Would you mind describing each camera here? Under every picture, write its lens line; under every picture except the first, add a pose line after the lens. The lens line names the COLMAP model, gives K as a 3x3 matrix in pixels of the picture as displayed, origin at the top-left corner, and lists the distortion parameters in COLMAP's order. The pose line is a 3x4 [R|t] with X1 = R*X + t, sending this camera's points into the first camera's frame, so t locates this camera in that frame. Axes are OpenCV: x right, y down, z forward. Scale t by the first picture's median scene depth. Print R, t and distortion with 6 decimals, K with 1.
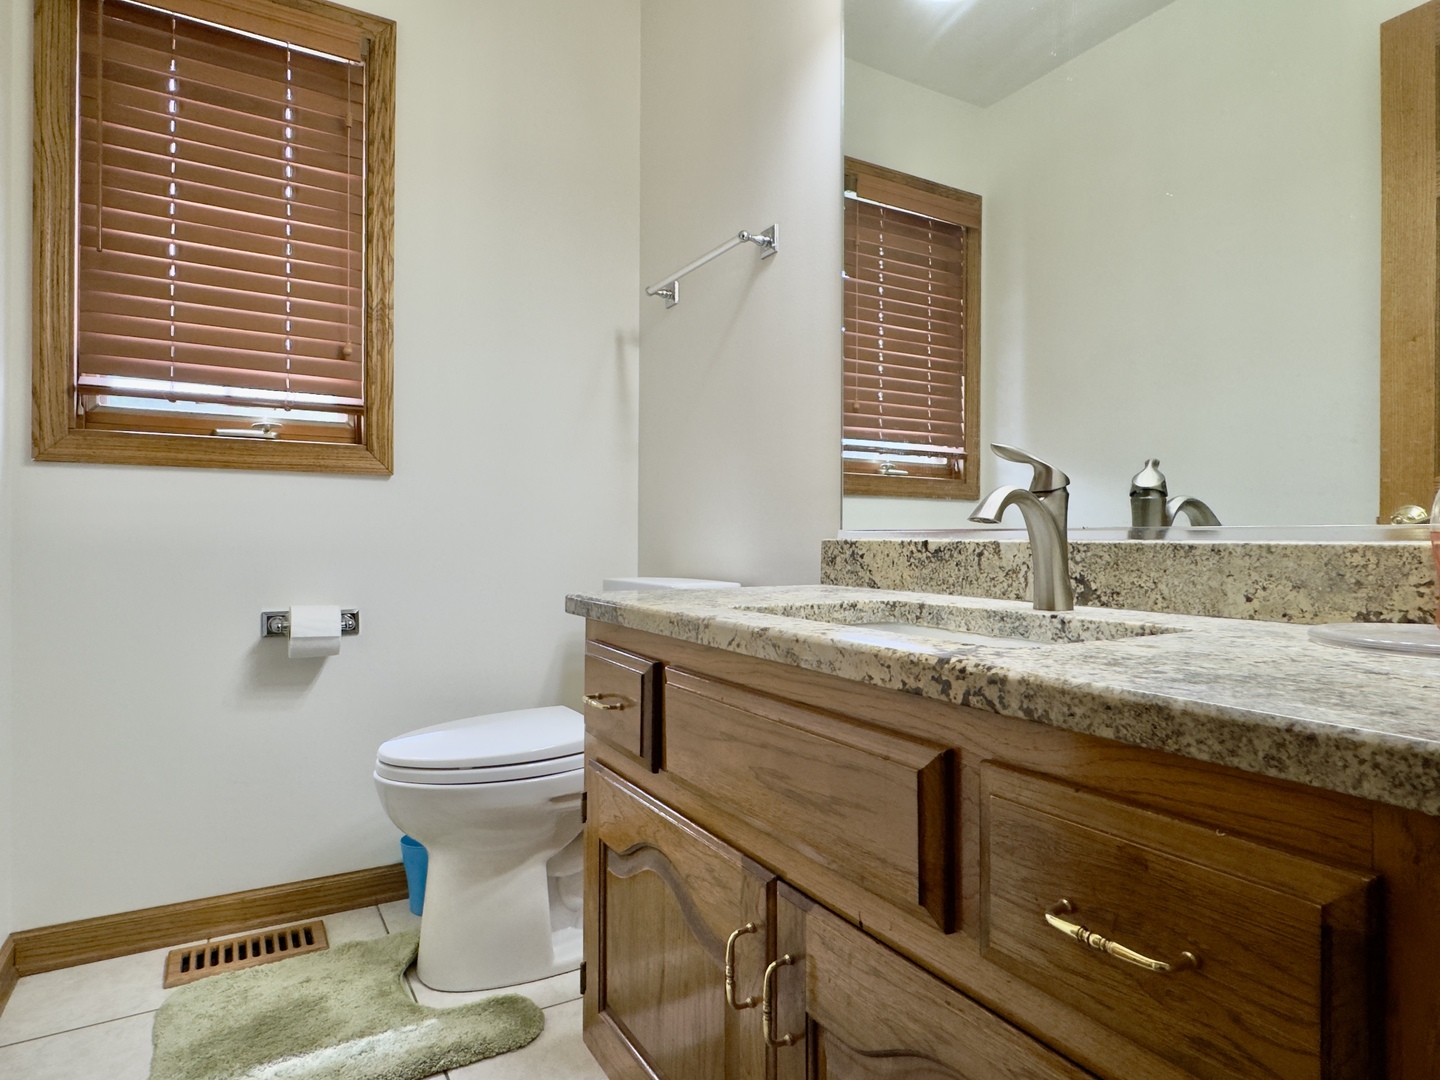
lens RADIAL K [[820.4, 0, 713.7], [0, 820.4, 537.6], [0, 0, 1]] dist [0.001293, -0.002817]
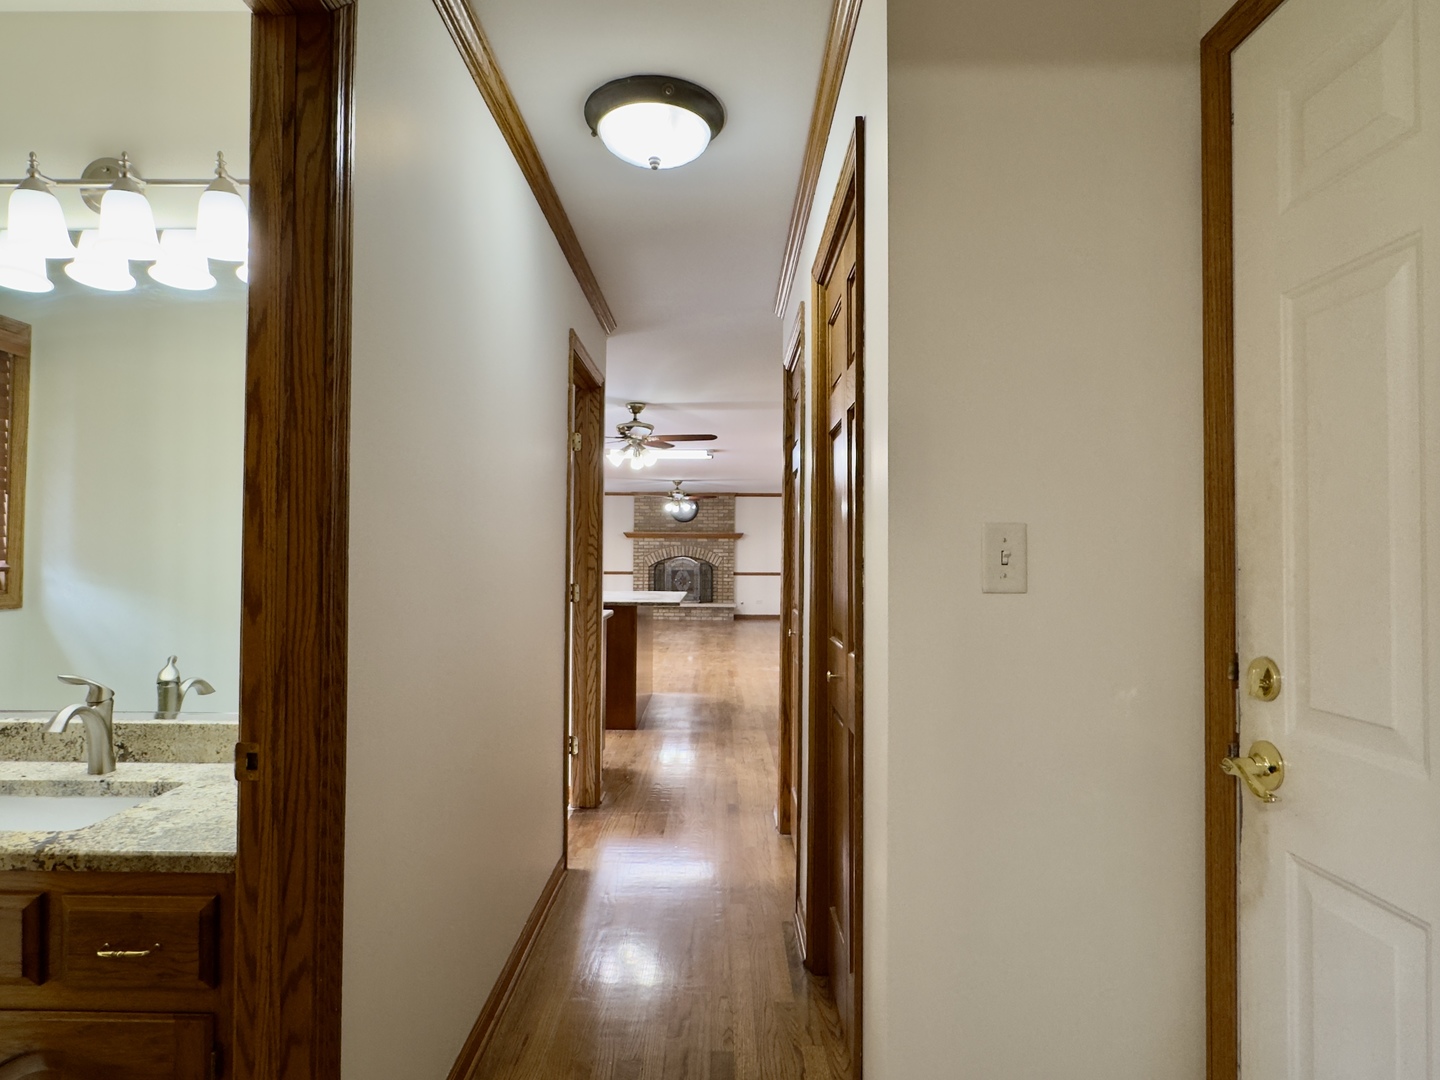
lens RADIAL K [[820.4, 0, 713.9], [0, 820.4, 543.6], [0, 0, 1]] dist [0.001293, -0.002817]
pose [[0.511700, 0.013071, 0.859065, -0.389403], [-0.008880, 0.999911, -0.009924, -0.379972], [-0.859118, -0.002551, 0.511771, -0.924372]]
